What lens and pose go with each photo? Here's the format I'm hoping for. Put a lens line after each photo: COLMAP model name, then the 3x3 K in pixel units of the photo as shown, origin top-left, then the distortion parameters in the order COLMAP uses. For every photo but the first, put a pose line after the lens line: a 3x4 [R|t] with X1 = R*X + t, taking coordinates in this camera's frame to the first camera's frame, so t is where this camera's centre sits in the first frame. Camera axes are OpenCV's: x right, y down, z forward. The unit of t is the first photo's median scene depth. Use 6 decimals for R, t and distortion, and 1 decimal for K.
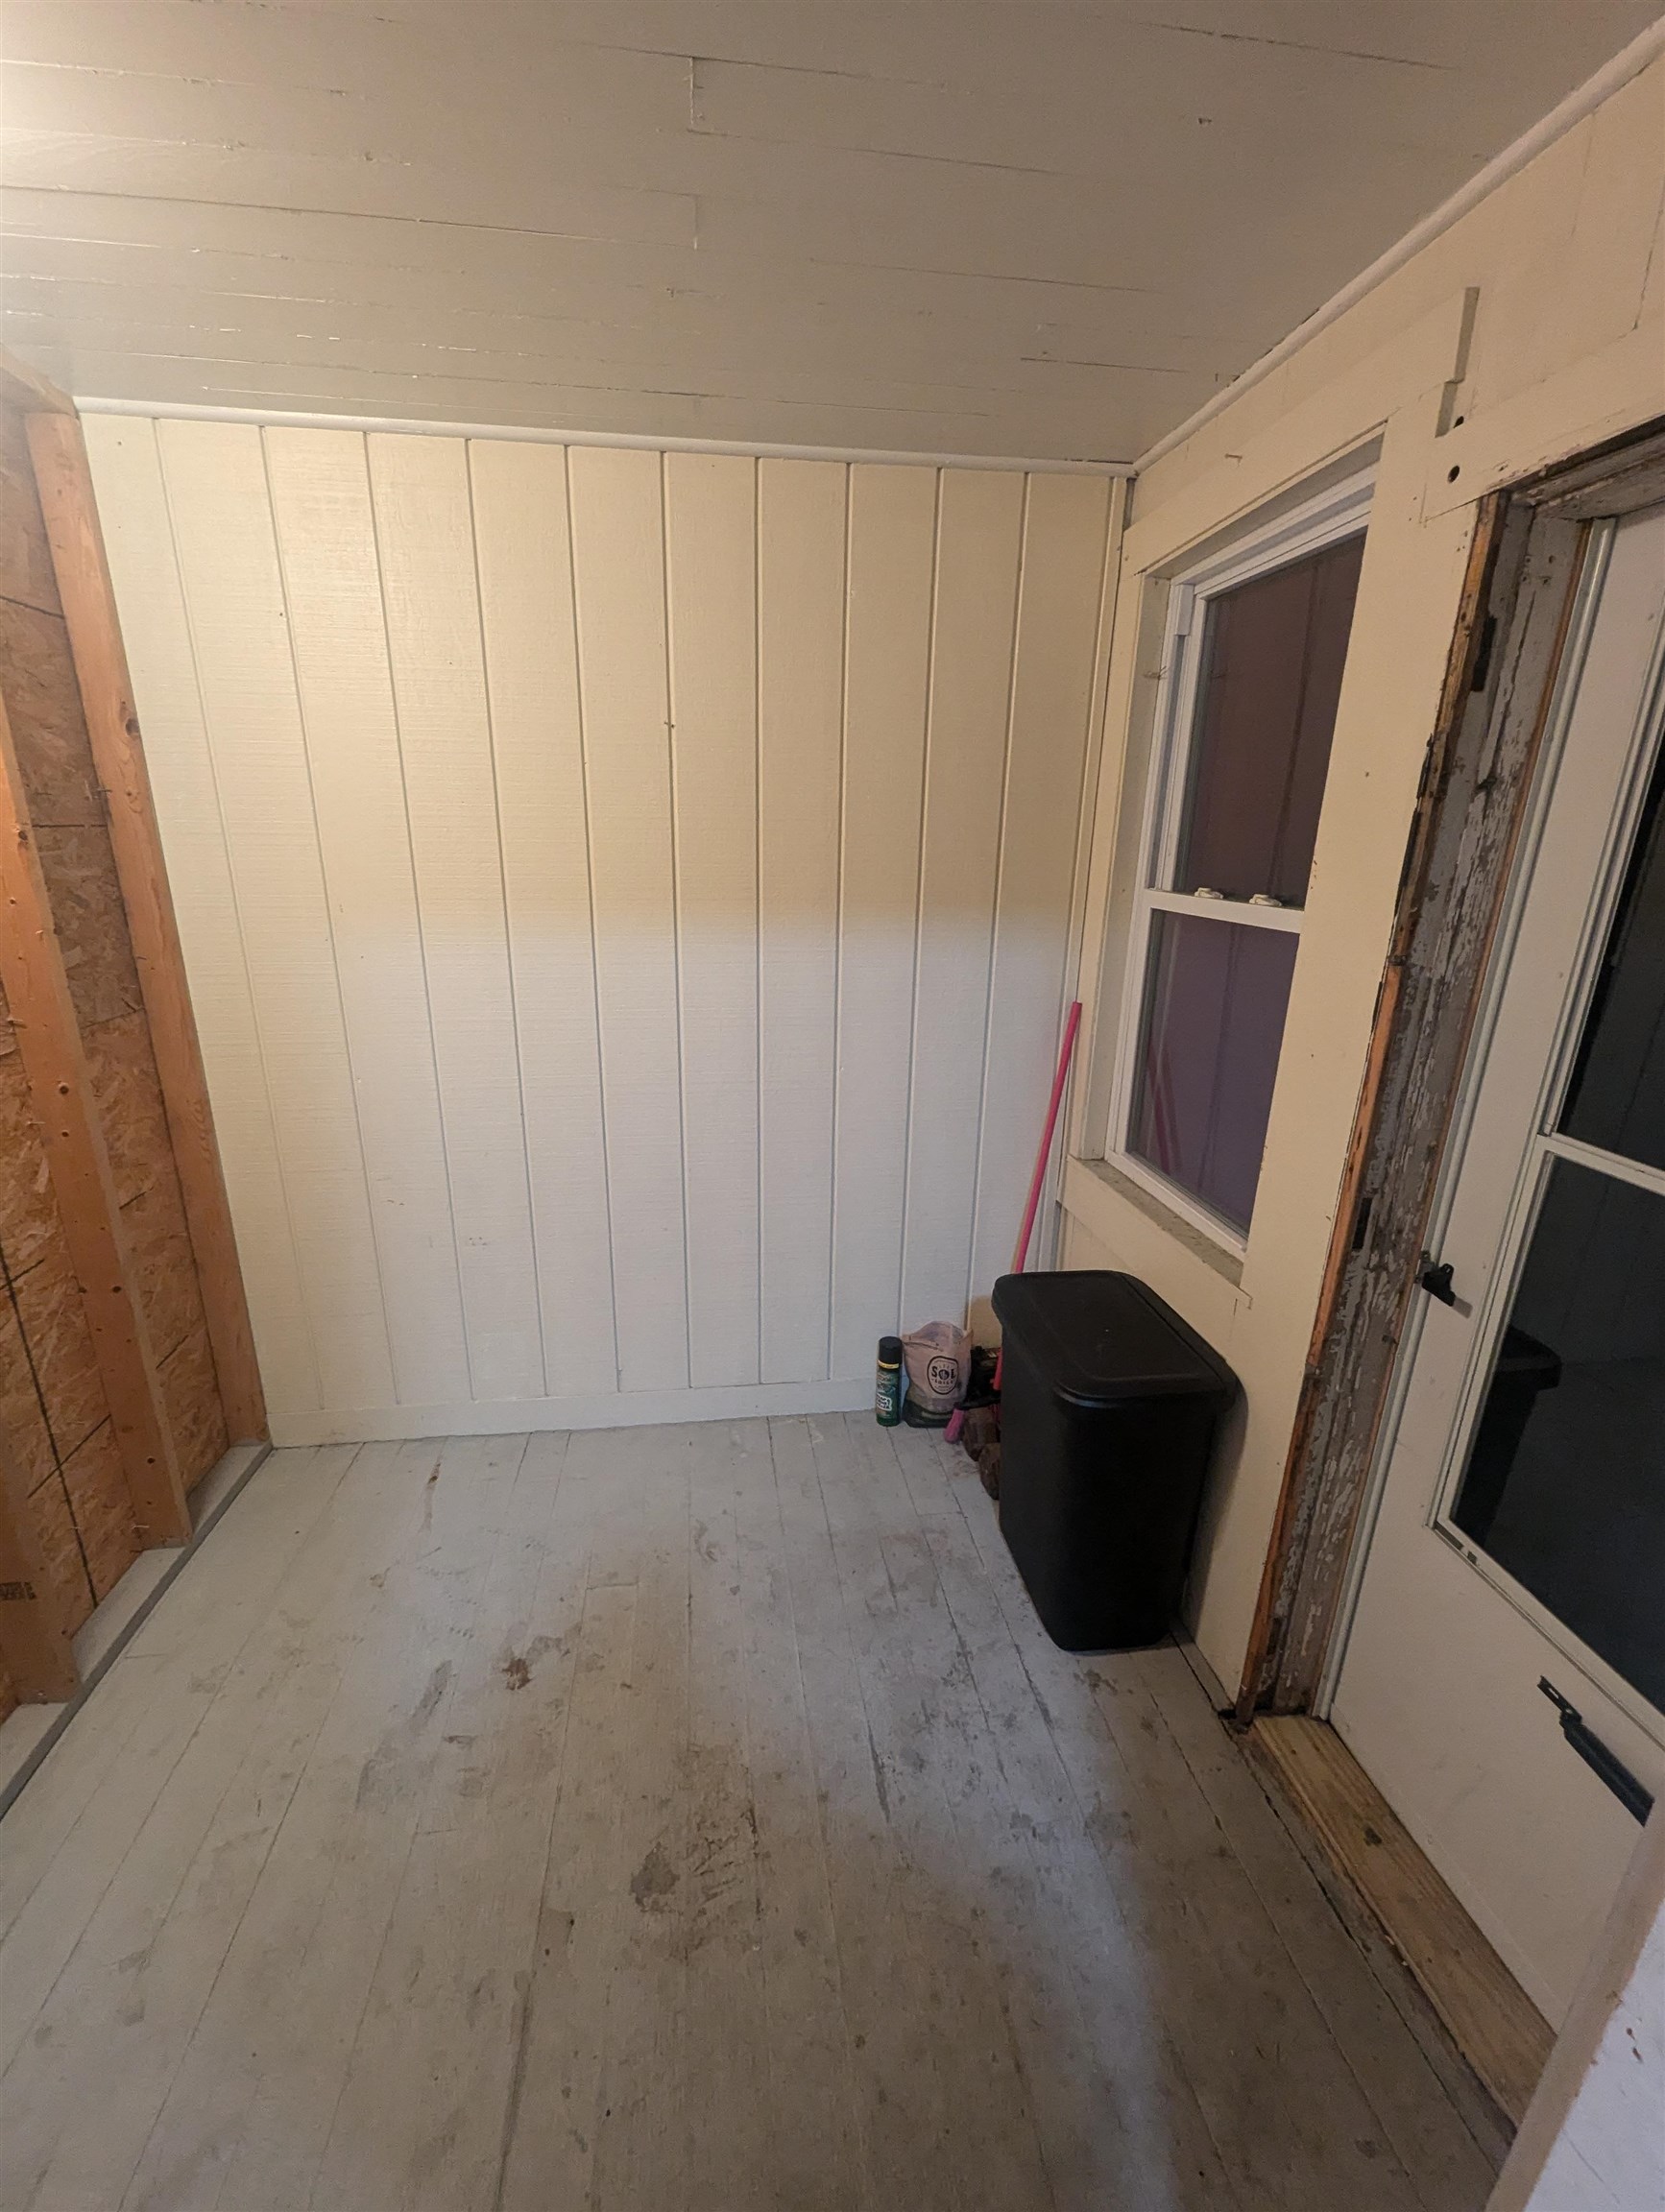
lens RADIAL K [[927.7, 0, 820.6], [0, 927.7, 1113.0], [0, 0, 1]] dist [0.000693, -0.000258]
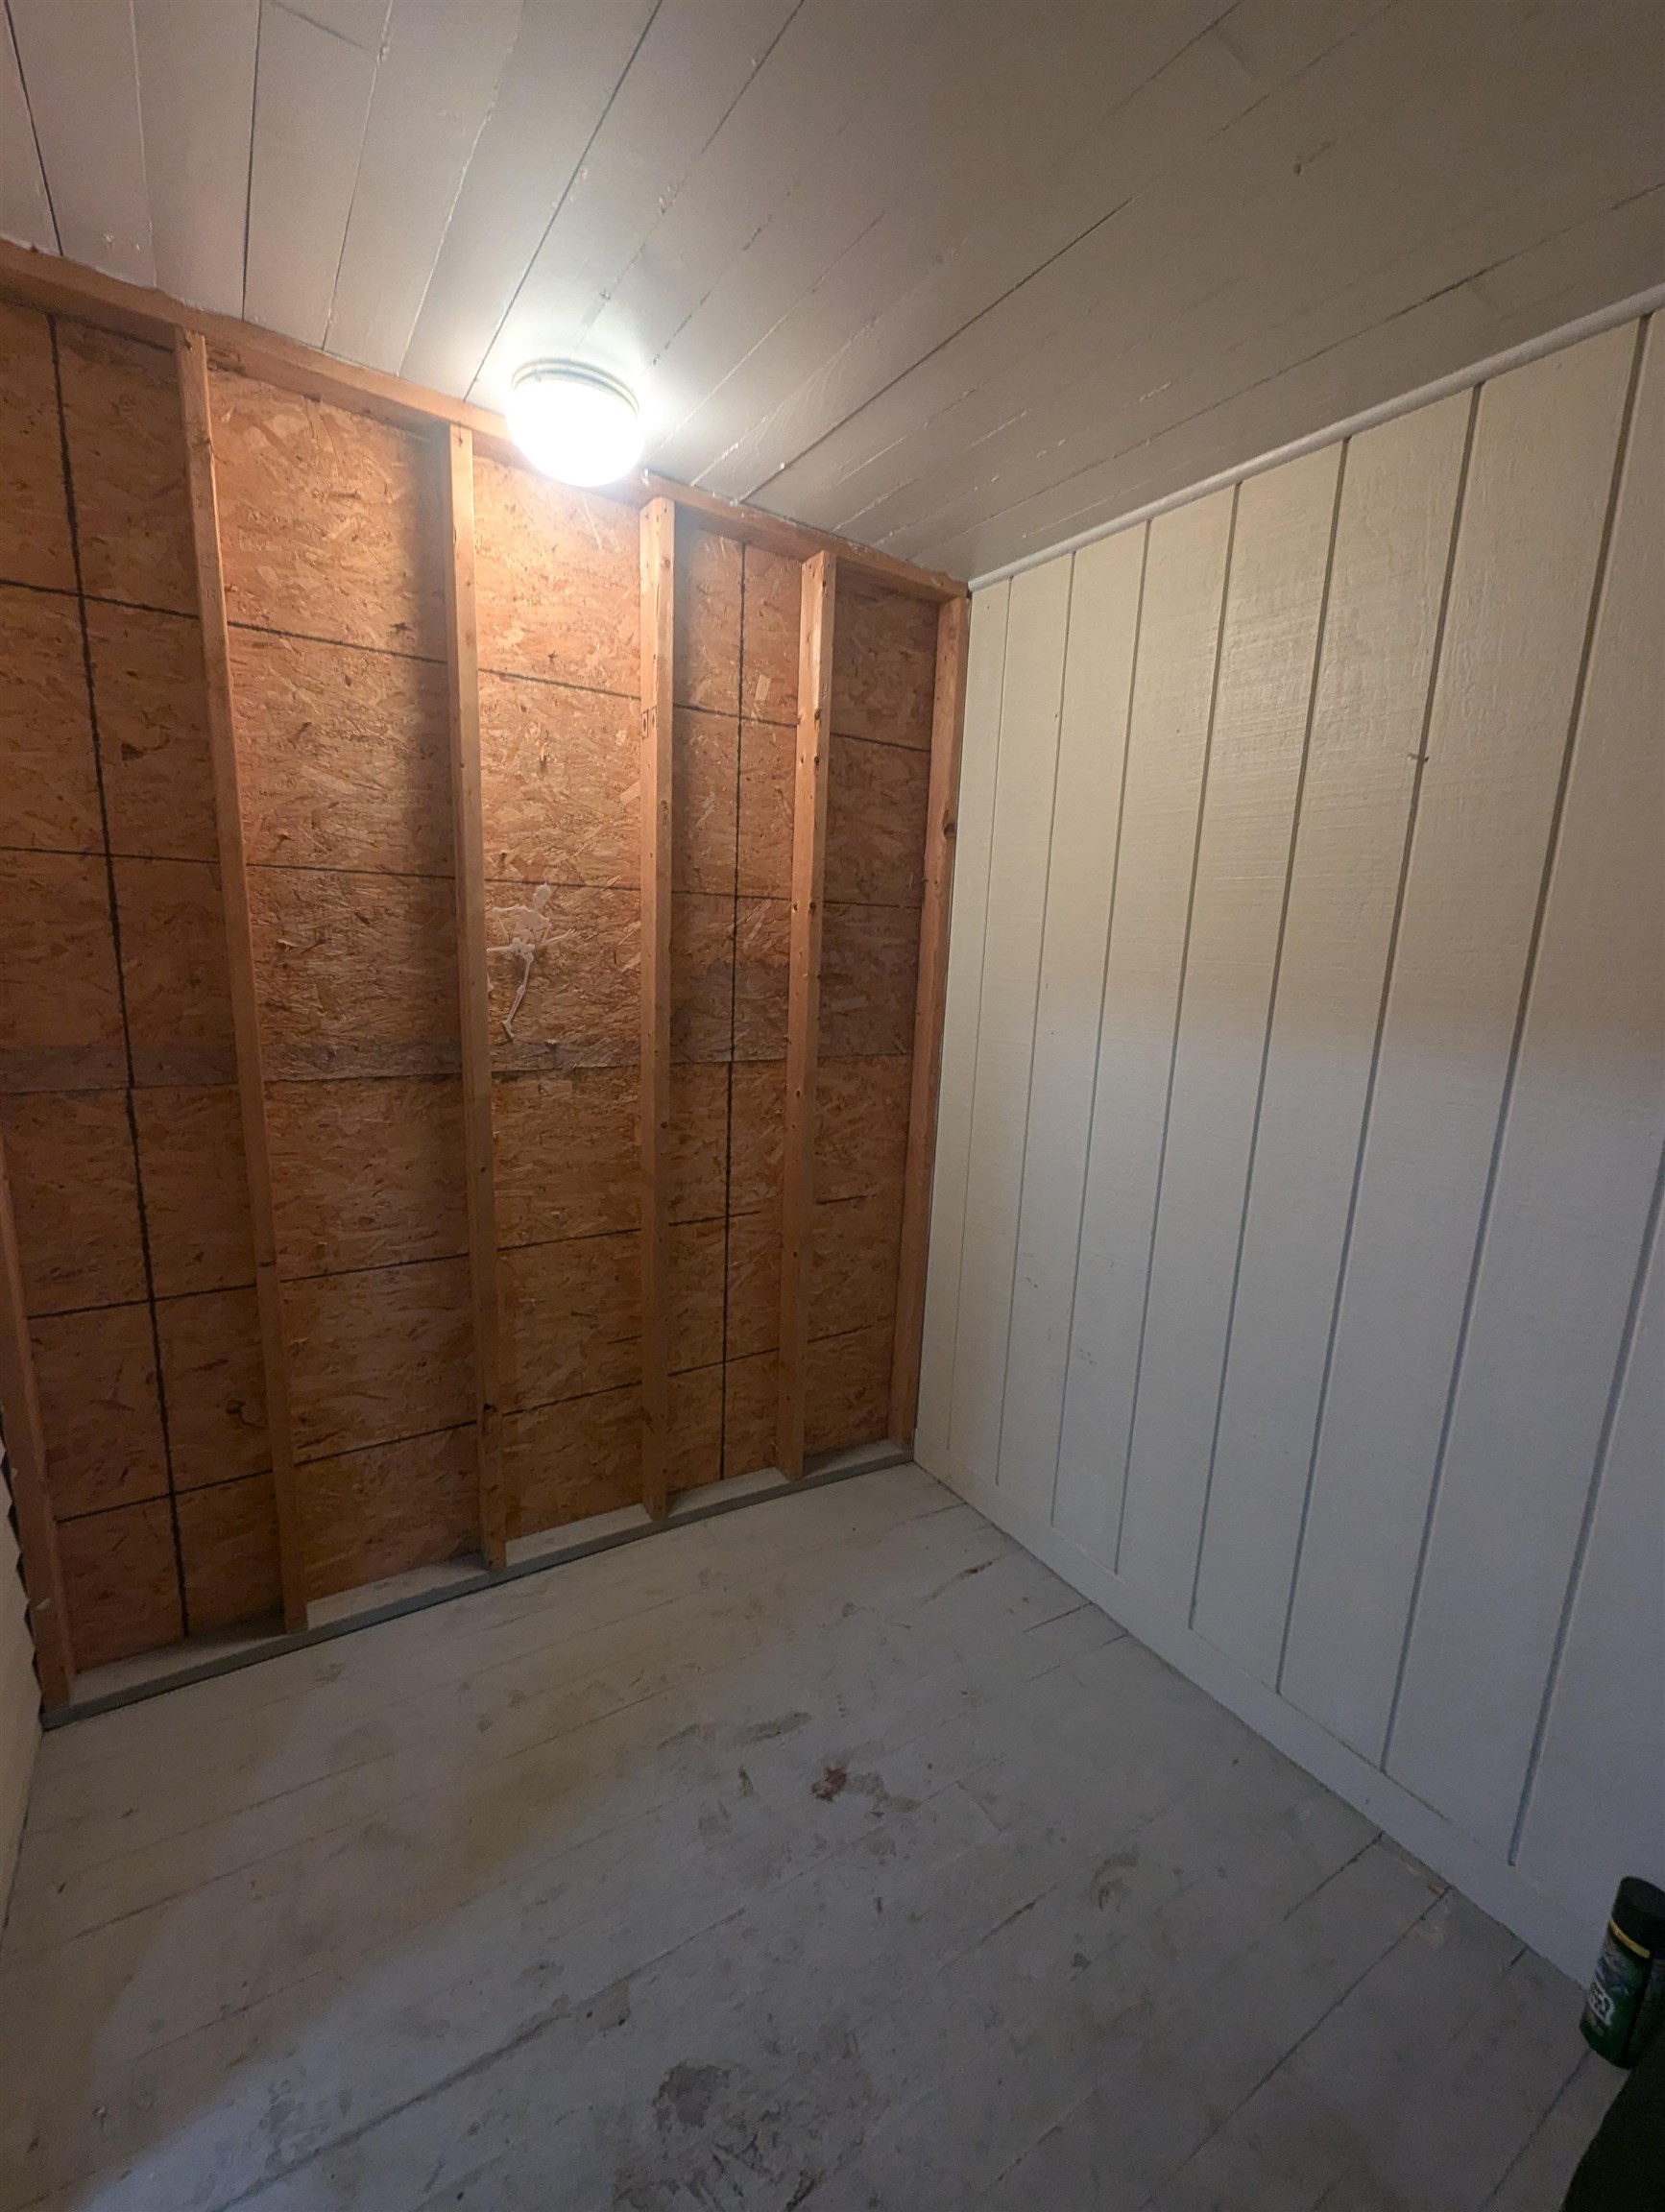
lens RADIAL K [[927.7, 0, 820.6], [0, 927.7, 1113.0], [0, 0, 1]] dist [0.000693, -0.000258]
pose [[0.423193, 0.174167, -0.889142, 0.360195], [-0.301596, 0.952465, 0.043024, -0.060941], [0.854370, 0.249954, 0.455604, 0.401210]]
